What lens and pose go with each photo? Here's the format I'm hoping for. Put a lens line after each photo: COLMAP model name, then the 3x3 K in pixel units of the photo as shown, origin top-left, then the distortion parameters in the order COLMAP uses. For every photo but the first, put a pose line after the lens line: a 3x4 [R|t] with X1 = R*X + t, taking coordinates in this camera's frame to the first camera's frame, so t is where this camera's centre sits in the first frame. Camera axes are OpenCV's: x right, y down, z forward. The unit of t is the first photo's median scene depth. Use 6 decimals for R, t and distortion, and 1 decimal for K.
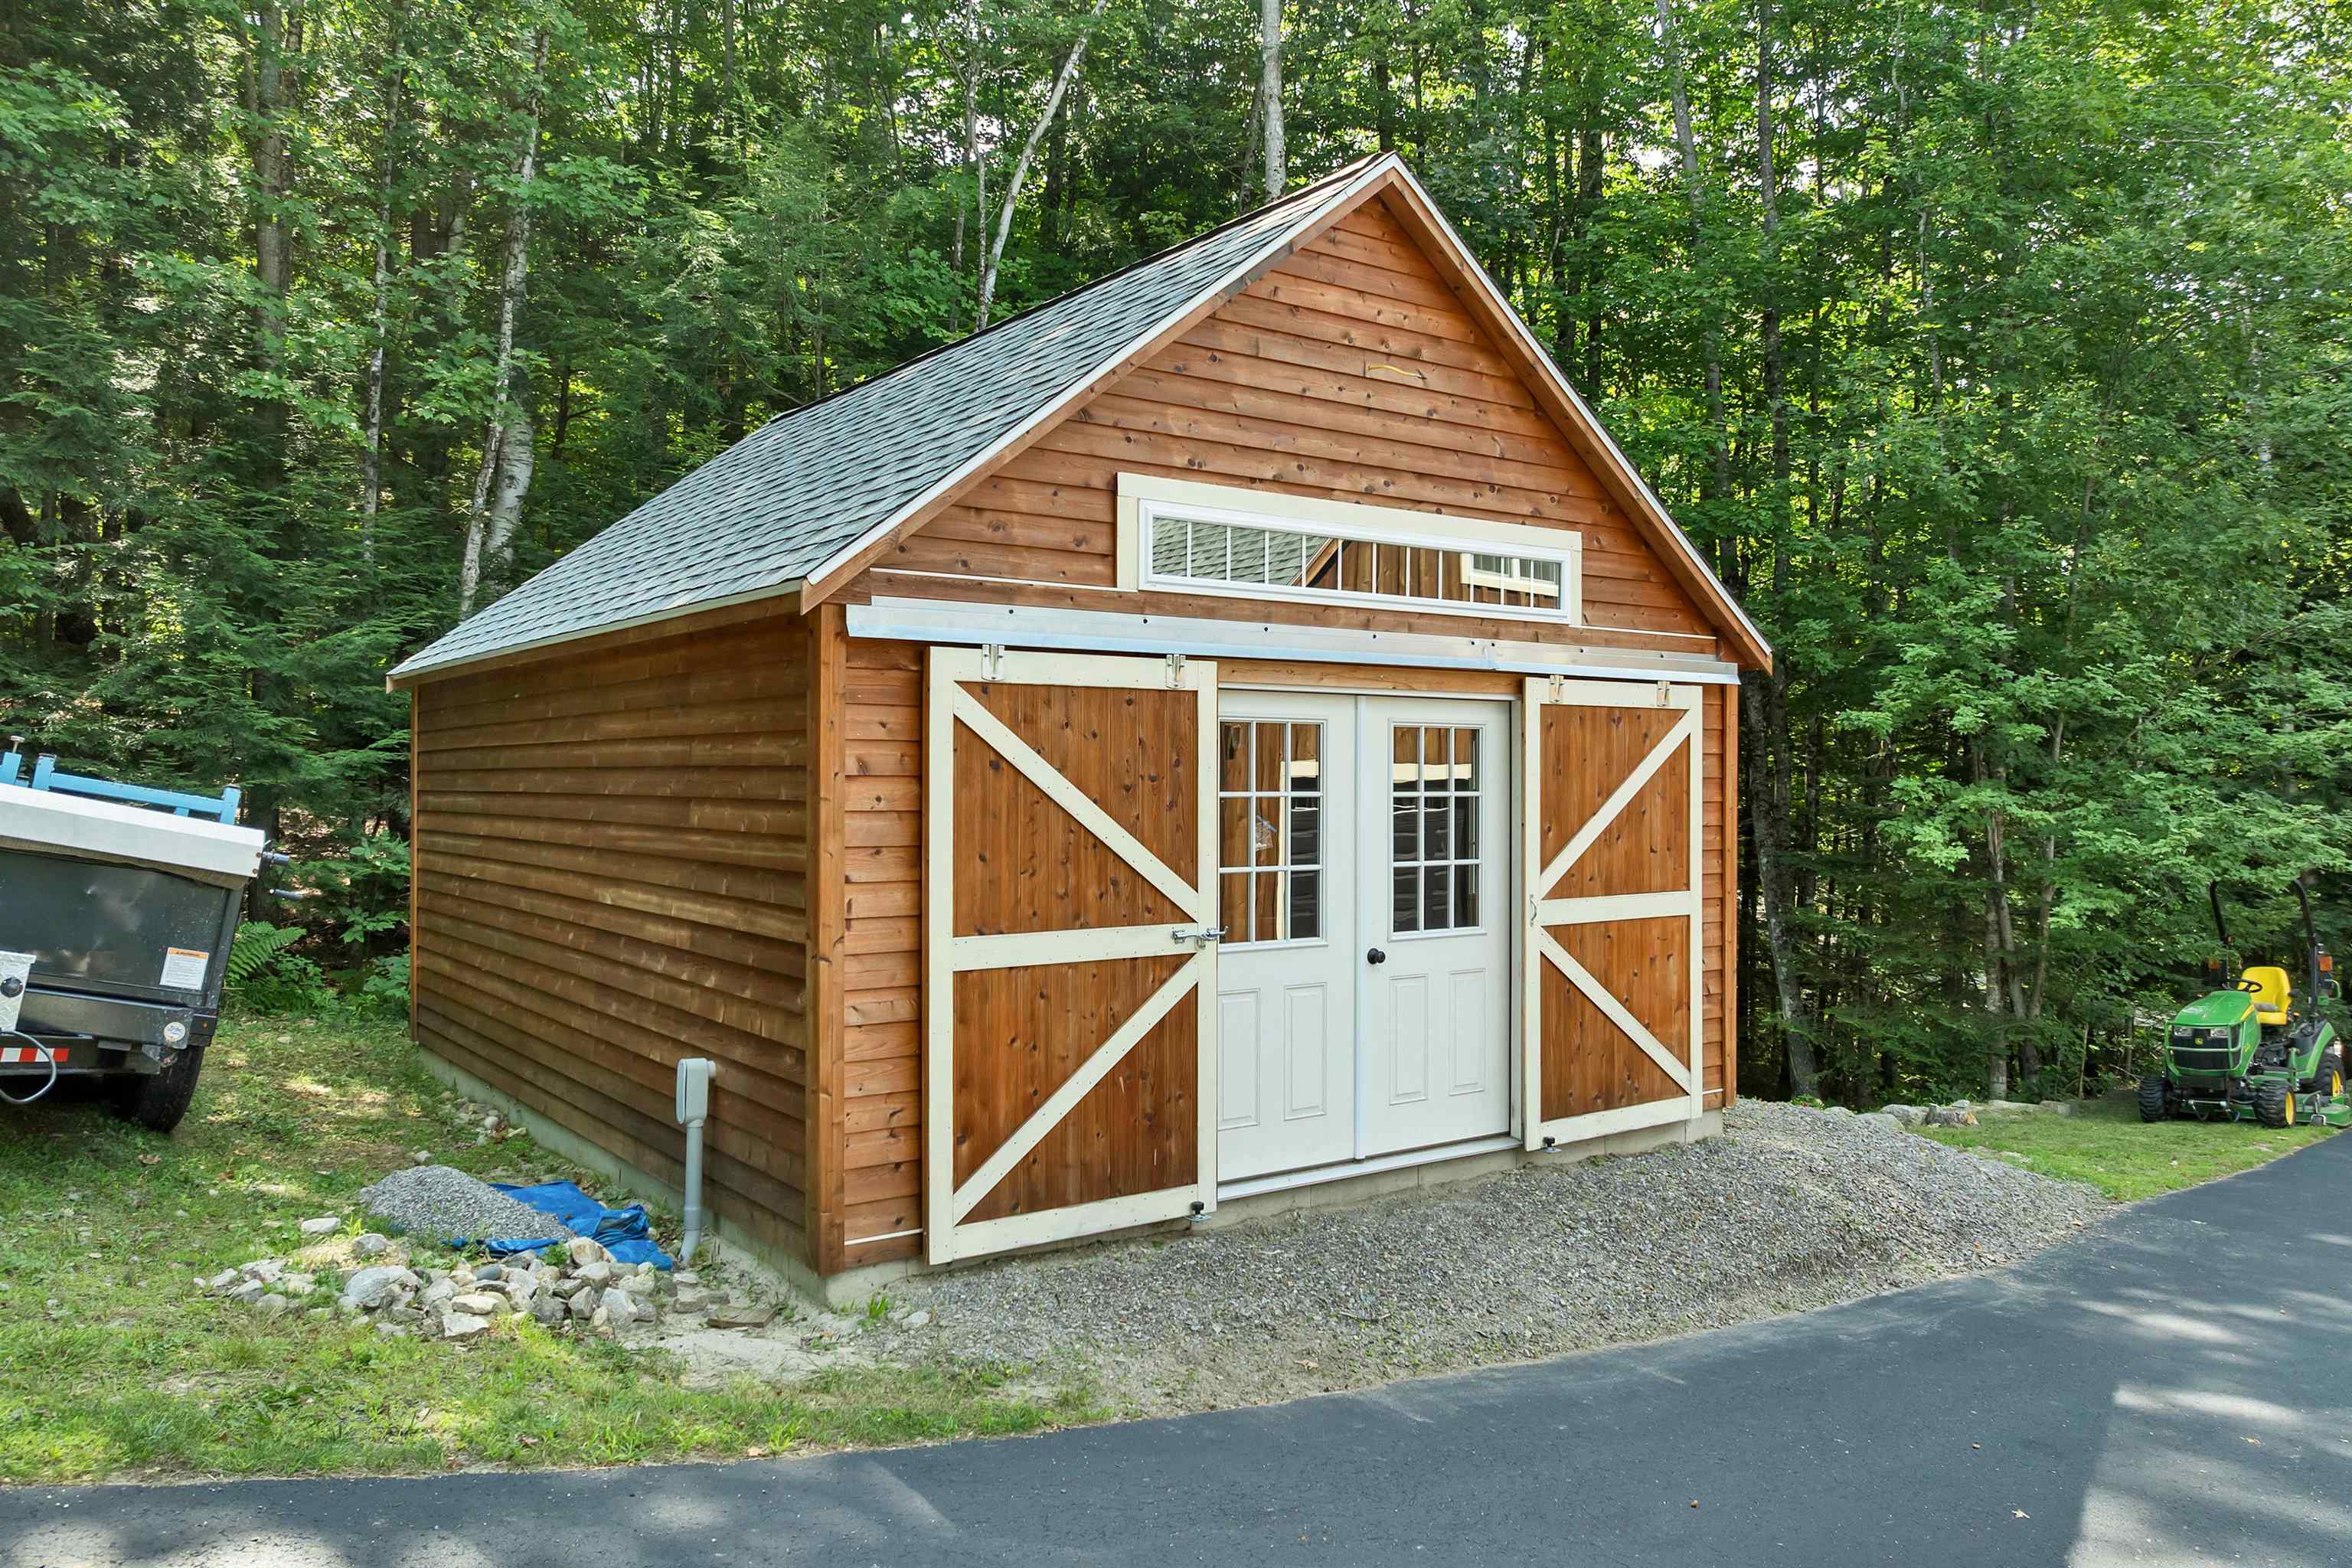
lens RADIAL K [[1682.0, 0, 1172.6], [0, 1682.0, 778.2], [0, 0, 1]] dist [-0.040419, 0.001277]
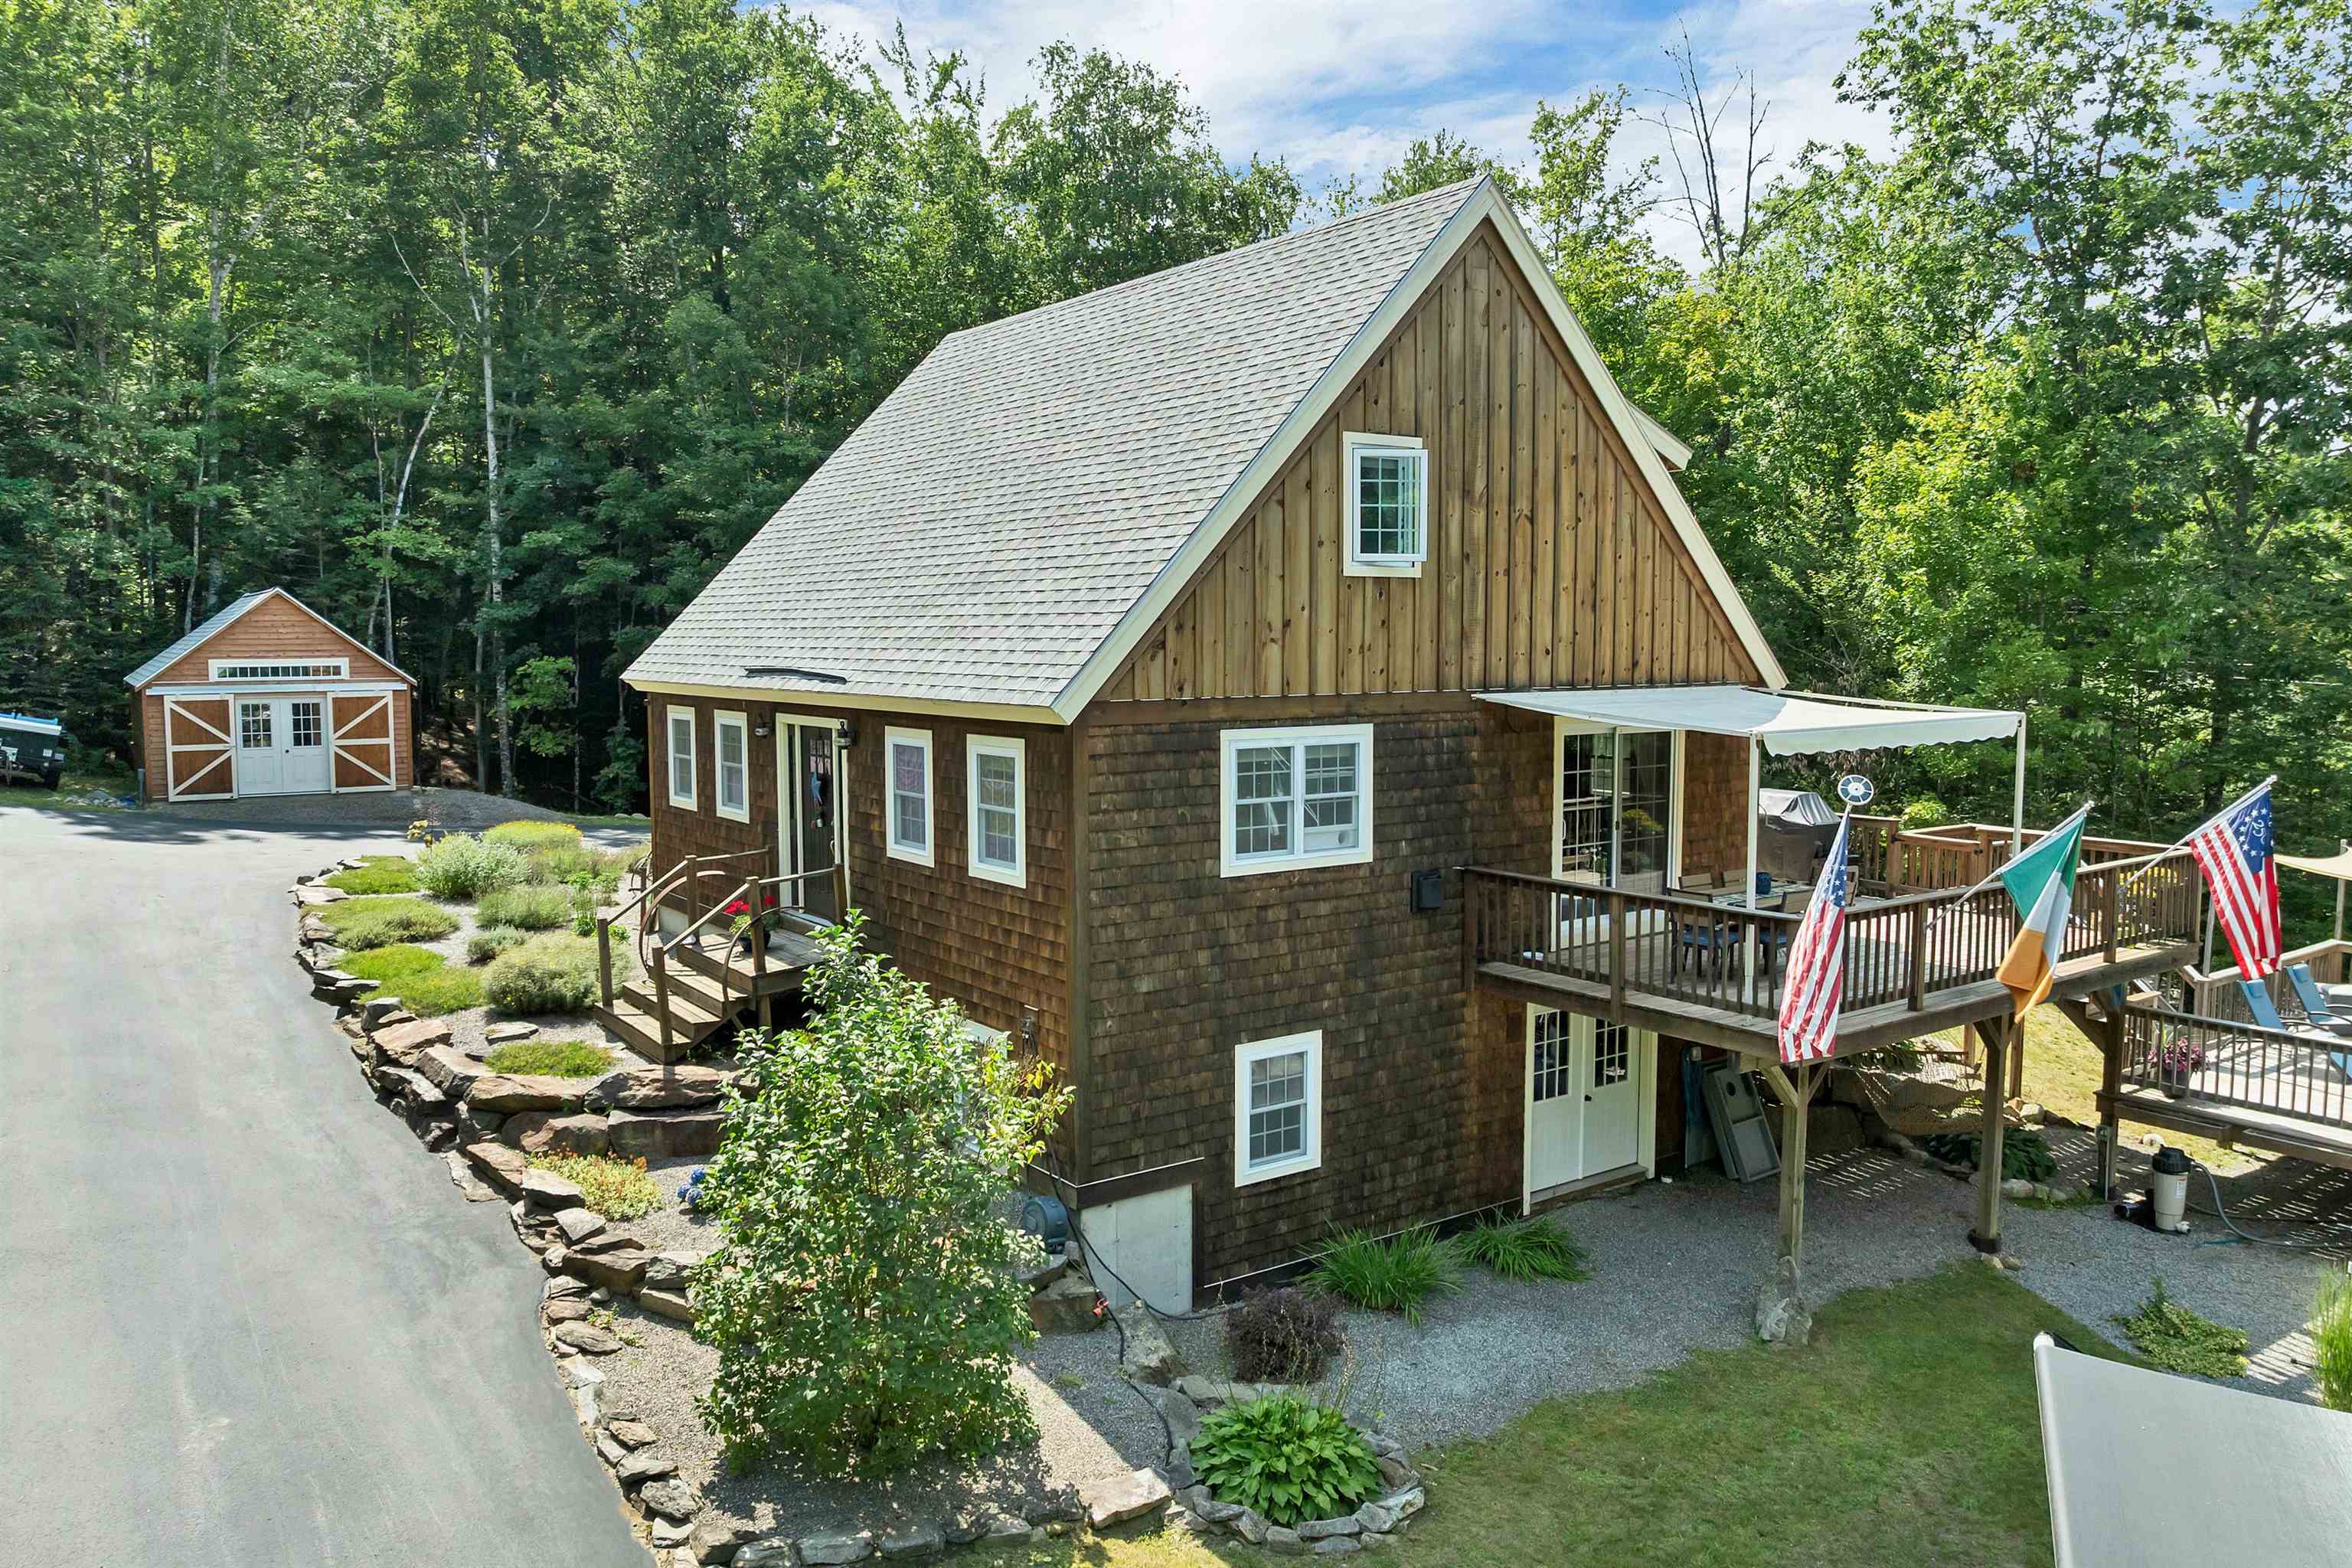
lens RADIAL K [[1682.0, 0, 1179.7], [0, 1682.0, 786.9], [0, 0, 1]] dist [-0.040419, 0.001277]
pose [[0.999943, -0.001562, 0.010552, 2.756957], [0.000588, 0.995791, 0.091648, -0.239322], [-0.010651, -0.091637, 0.995736, -3.972622]]
